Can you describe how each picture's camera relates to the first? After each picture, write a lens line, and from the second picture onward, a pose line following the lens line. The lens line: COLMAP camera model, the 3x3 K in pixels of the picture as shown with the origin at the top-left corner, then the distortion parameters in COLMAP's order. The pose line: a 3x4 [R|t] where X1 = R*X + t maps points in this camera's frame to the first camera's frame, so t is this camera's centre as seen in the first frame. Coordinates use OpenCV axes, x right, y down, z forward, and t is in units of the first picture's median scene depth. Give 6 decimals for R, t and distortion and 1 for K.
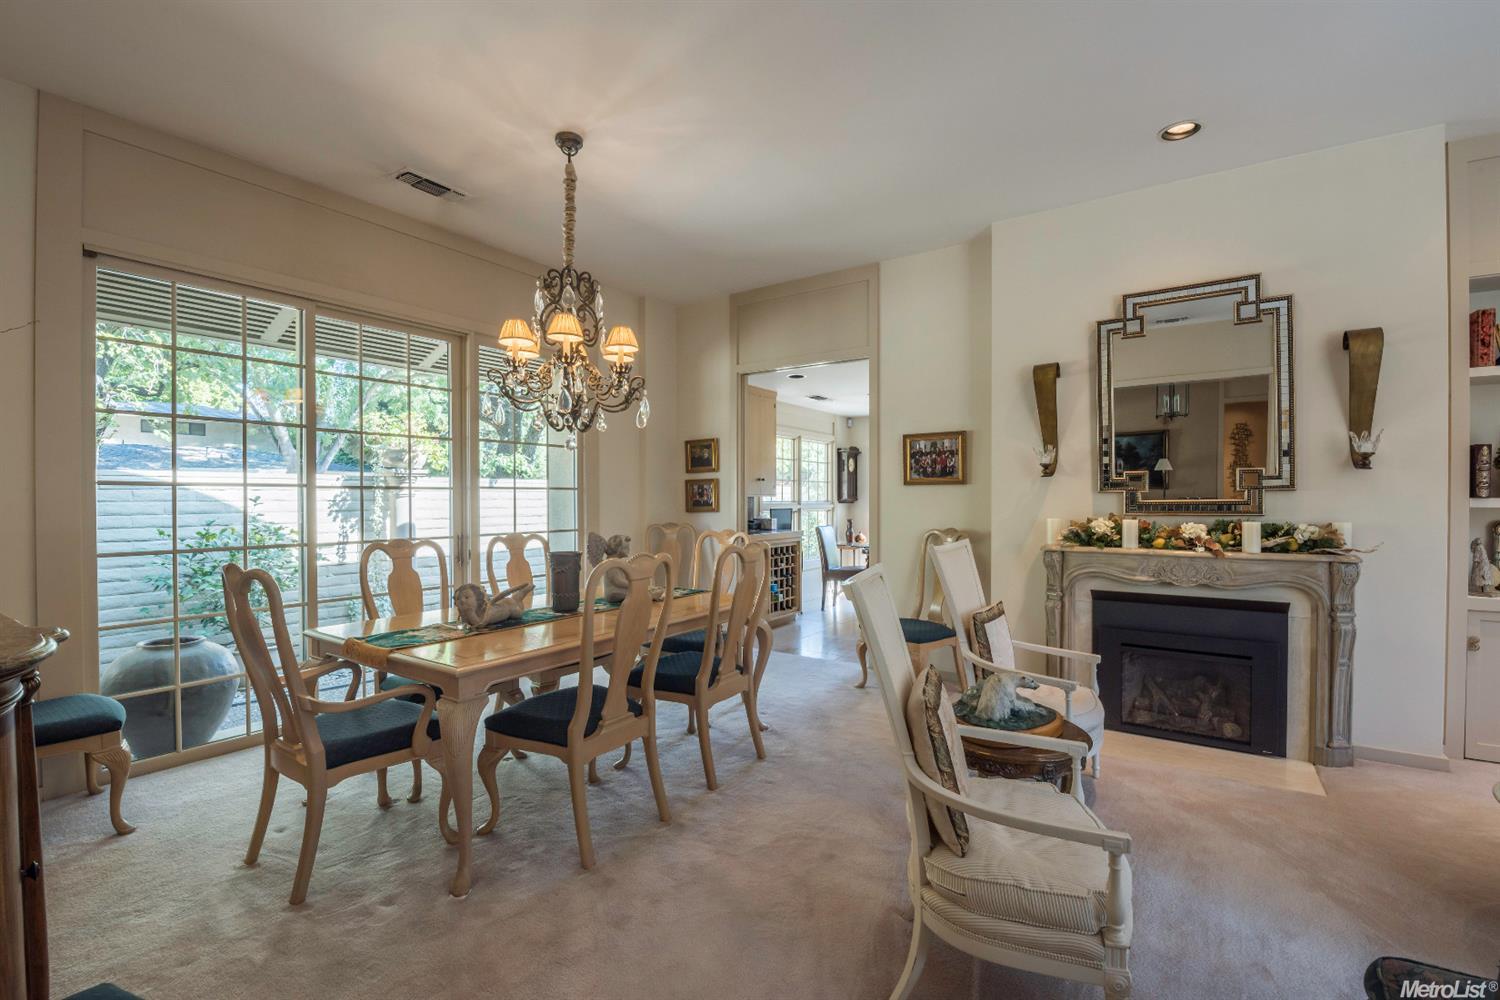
lens RADIAL K [[660.7, 0, 749.0], [0, 660.7, 507.4], [0, 0, 1]] dist [-0.001007, -0.000270]
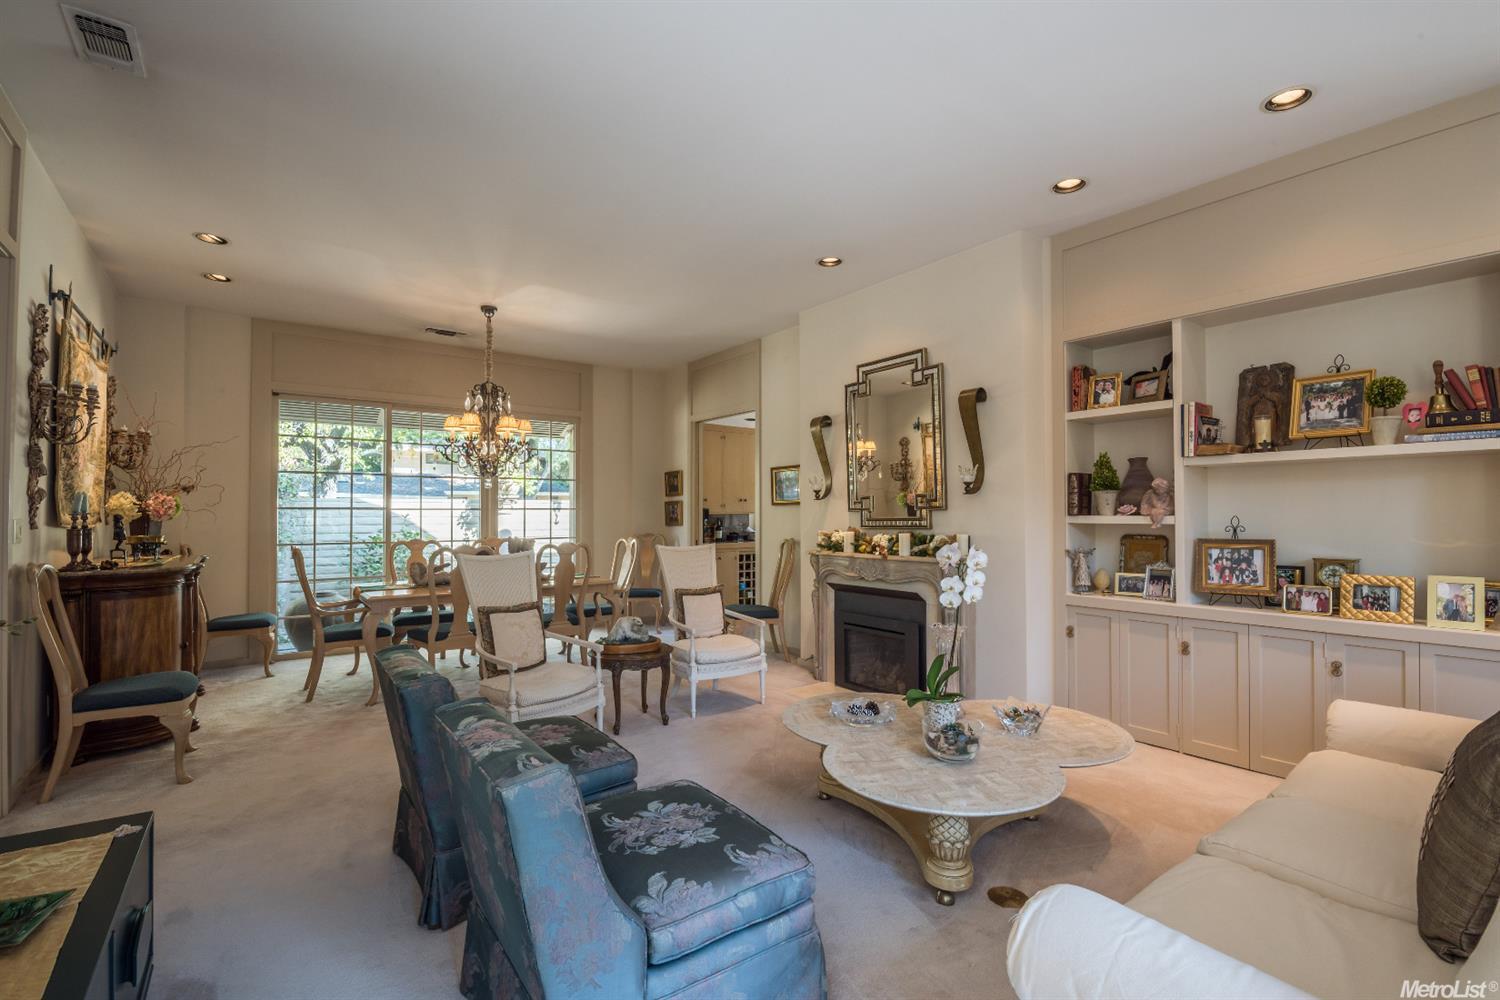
lens RADIAL K [[660.7, 0, 749.0], [0, 660.7, 507.4], [0, 0, 1]] dist [-0.001007, -0.000270]
pose [[0.946133, -0.001882, -0.323773, 0.823356], [-0.006316, 0.999686, -0.024266, 0.003239], [0.323717, 0.025004, 0.945824, -0.355070]]
